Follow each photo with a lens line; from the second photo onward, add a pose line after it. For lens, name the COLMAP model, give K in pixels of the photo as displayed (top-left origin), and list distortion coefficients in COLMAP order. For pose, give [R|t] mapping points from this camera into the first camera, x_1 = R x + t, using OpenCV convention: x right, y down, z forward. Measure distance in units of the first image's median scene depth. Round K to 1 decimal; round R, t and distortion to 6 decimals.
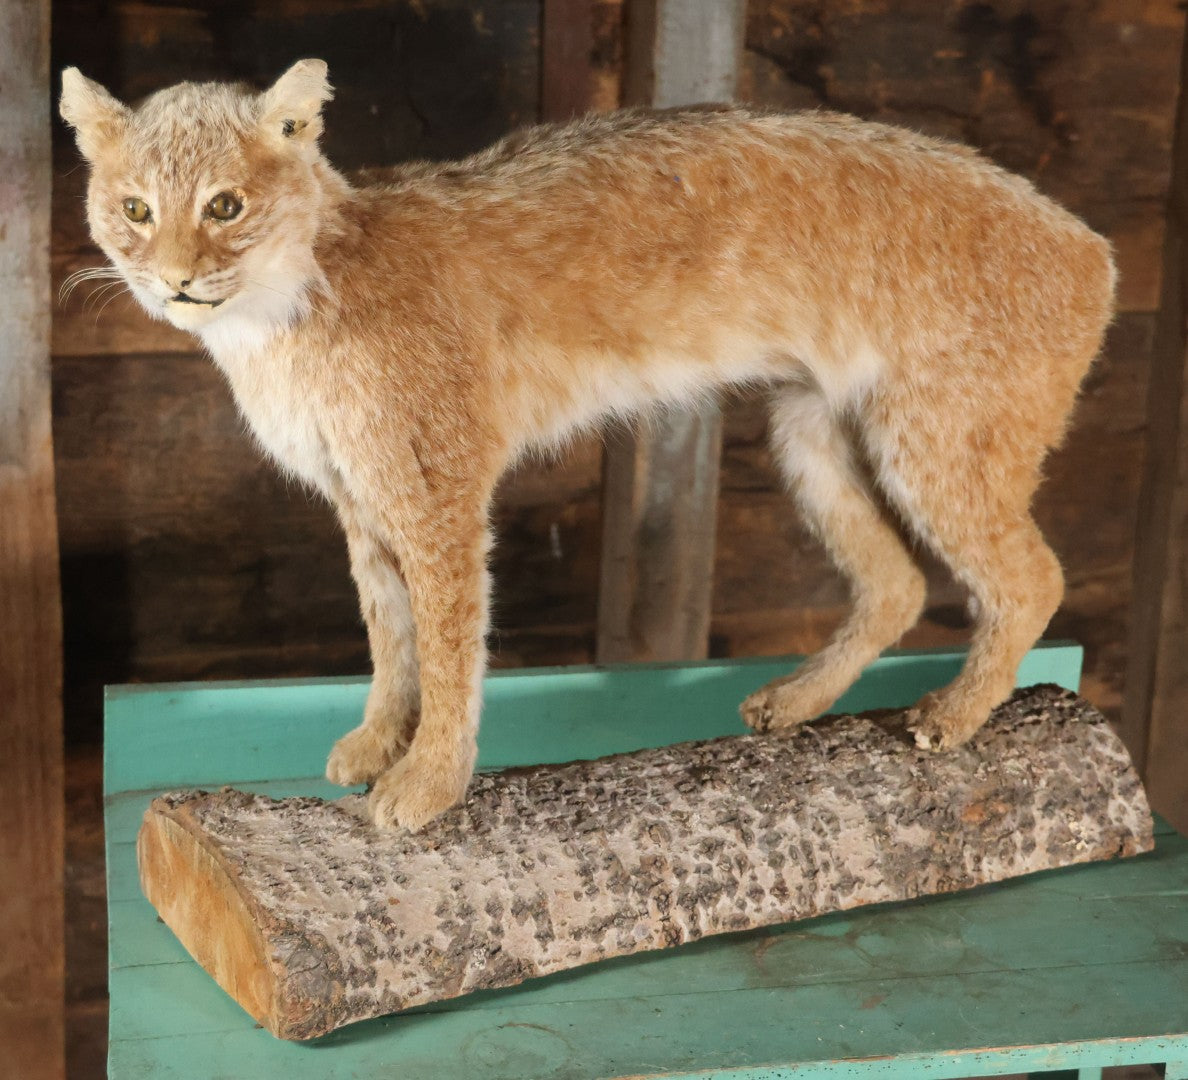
lens RADIAL K [[2483.1, 0, 593.3], [0, 2483.1, 476.3], [0, 0, 1]] dist [0.029802, -0.015268]
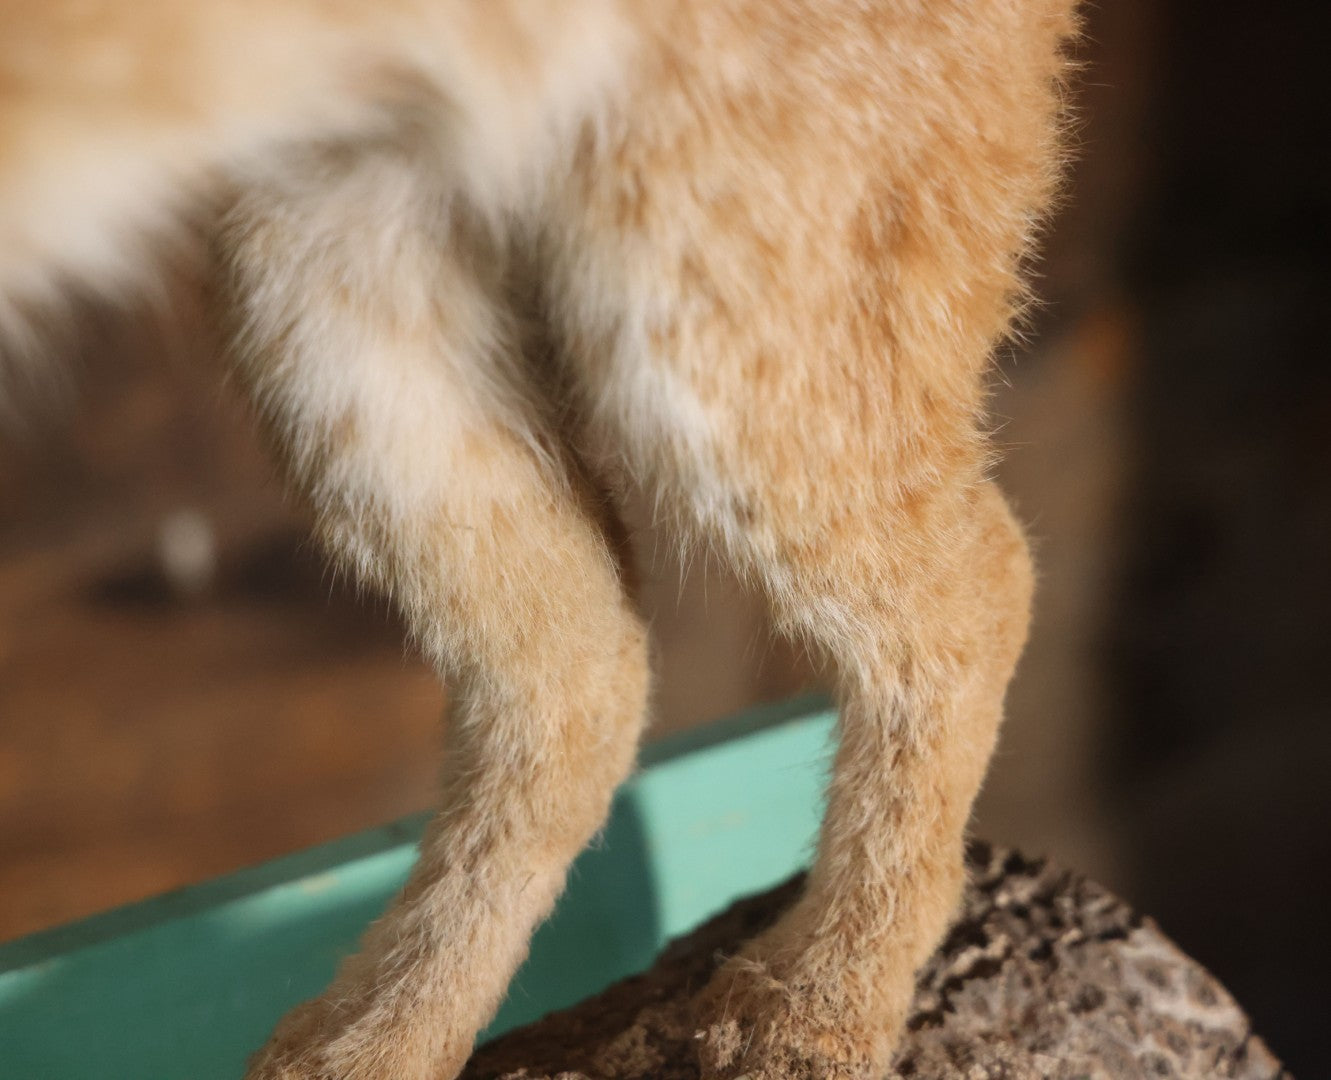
lens RADIAL K [[4602.4, 0, 643.7], [0, 4602.4, 537.6], [0, 0, 1]] dist [0.673806, -1.650801]
pose [[0.913996, -0.180610, 0.363306, -0.101218], [0.148116, 0.982185, 0.115645, -0.047760], [-0.377720, -0.051888, 0.924465, 0.415171]]
